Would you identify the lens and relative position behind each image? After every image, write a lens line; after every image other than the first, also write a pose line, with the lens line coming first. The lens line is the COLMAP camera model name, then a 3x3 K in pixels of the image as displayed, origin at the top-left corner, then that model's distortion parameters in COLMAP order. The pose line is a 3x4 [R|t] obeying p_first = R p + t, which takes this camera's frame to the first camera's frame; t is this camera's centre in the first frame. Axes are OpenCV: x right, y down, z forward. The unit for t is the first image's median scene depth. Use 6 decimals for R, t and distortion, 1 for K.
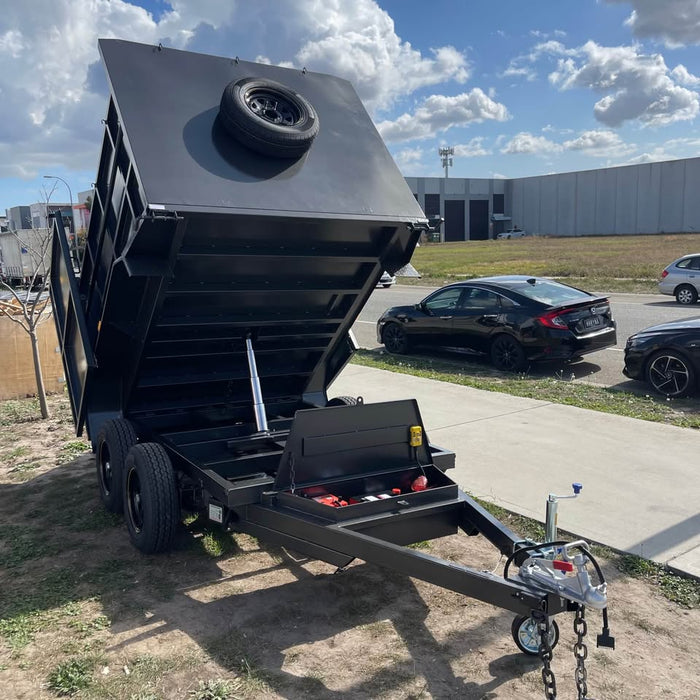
lens RADIAL K [[704.7, 0, 346.1], [0, 704.7, 358.7], [0, 0, 1]] dist [0.057837, -0.089289]
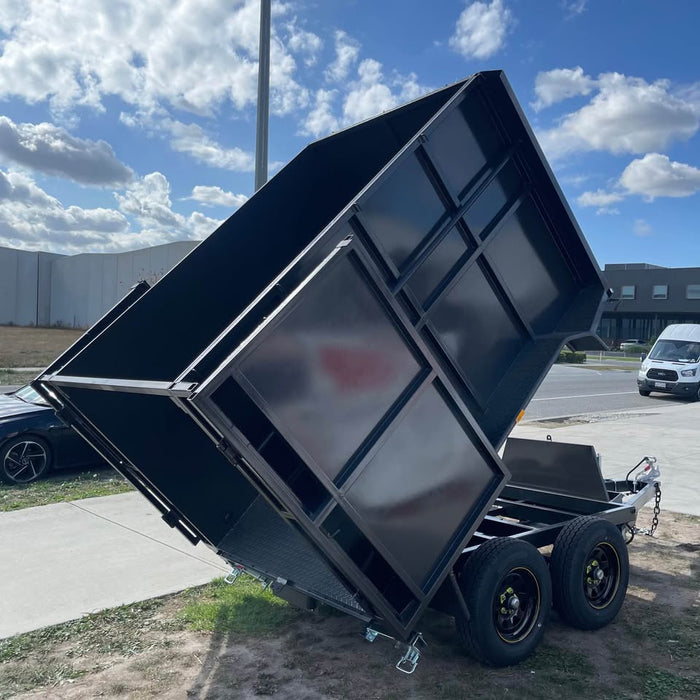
lens RADIAL K [[696.4, 0, 350.0], [0, 696.4, 350.0], [0, 0, 1]] dist [0.149033, -0.227908]
pose [[-0.137939, 0.005059, 0.990428, -1.275054], [0.135710, 0.990652, 0.013841, -0.179492], [-0.981099, 0.136320, -0.137336, 1.486396]]
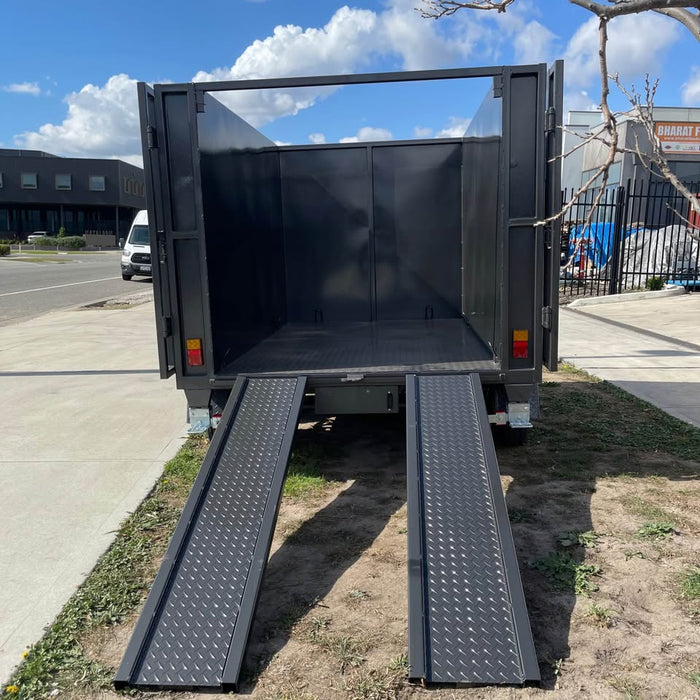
lens RADIAL K [[704.7, 0, 346.1], [0, 704.7, 358.7], [0, 0, 1]] dist [0.057837, -0.089289]
pose [[-0.813623, -0.072698, 0.576829, -0.822099], [0.108139, 0.955916, 0.273004, -0.205436], [-0.571247, 0.284500, -0.769894, 2.194704]]
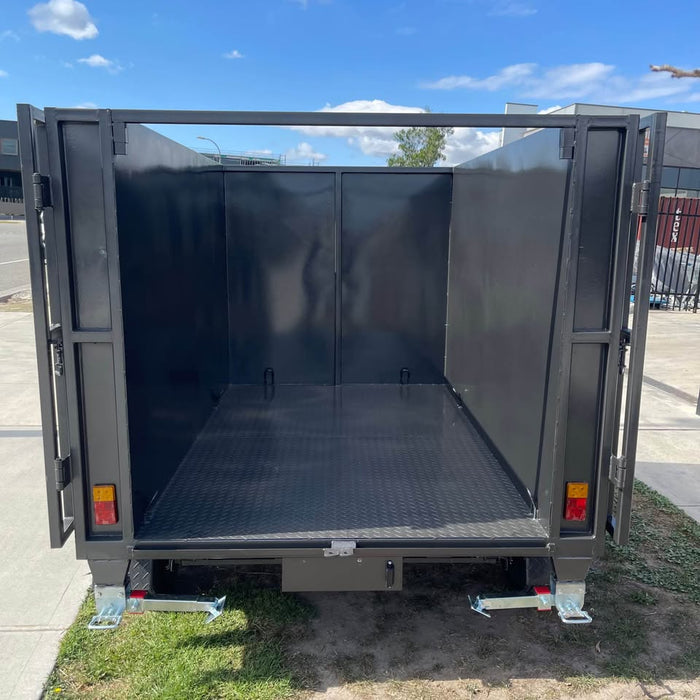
lens RADIAL K [[704.7, 0, 346.1], [0, 704.7, 358.7], [0, 0, 1]] dist [0.057837, -0.089289]
pose [[-0.867521, -0.107521, 0.485641, -0.598784], [0.056381, 0.948808, 0.310782, -0.288350], [-0.494196, 0.296990, -0.817048, 1.958324]]
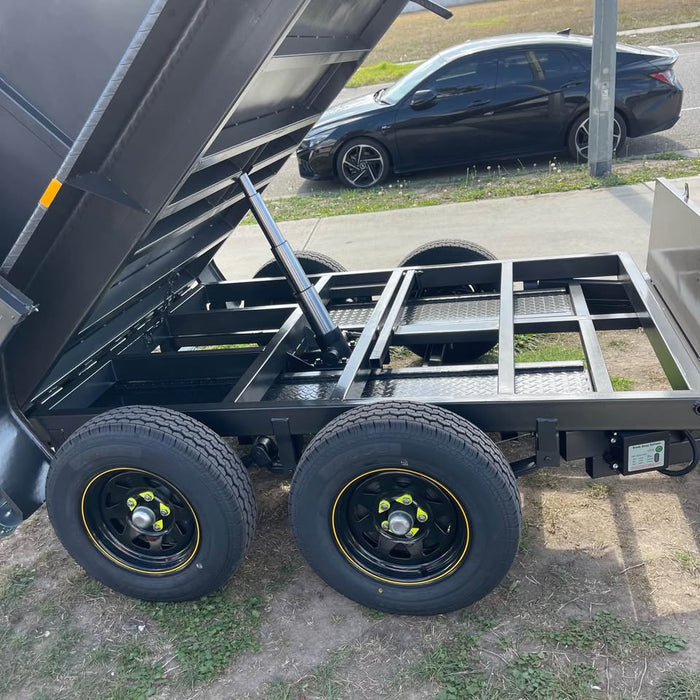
lens RADIAL K [[704.7, 0, 346.1], [0, 704.7, 358.7], [0, 0, 1]] dist [0.057837, -0.089289]
pose [[0.670352, -0.364710, 0.646231, -0.595349], [0.220563, 0.929452, 0.295755, -0.048378], [-0.708506, -0.055725, 0.703501, 0.731018]]
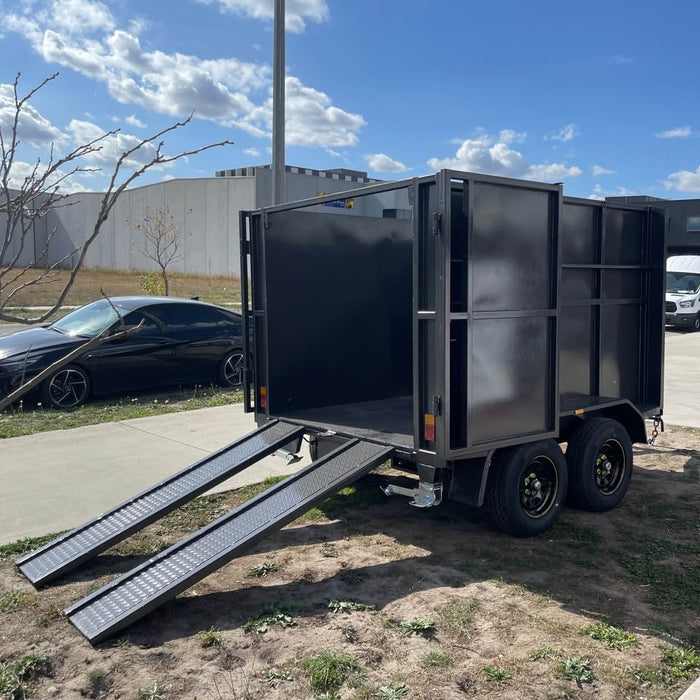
lens RADIAL K [[704.7, 0, 346.1], [0, 704.7, 358.7], [0, 0, 1]] dist [0.057837, -0.089289]
pose [[-0.136801, -0.090853, 0.986423, -1.397874], [0.146785, 0.982933, 0.110888, -0.166289], [-0.979663, 0.159962, -0.121131, 1.578324]]
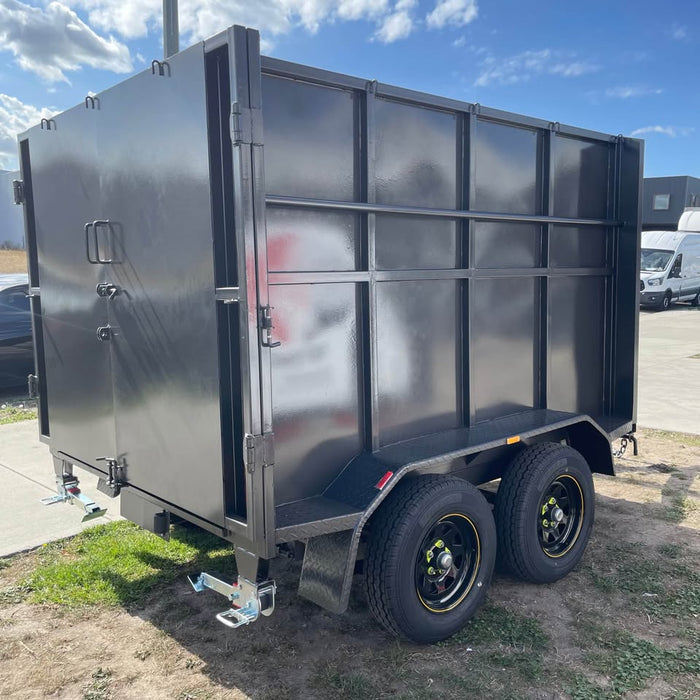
lens RADIAL K [[696.4, 0, 350.0], [0, 696.4, 350.0], [0, 0, 1]] dist [0.149033, -0.227908]
pose [[-0.182193, -0.103630, 0.977786, -1.030145], [0.150520, 0.979770, 0.131887, -0.119318], [-0.971673, 0.171205, -0.162909, 1.365719]]
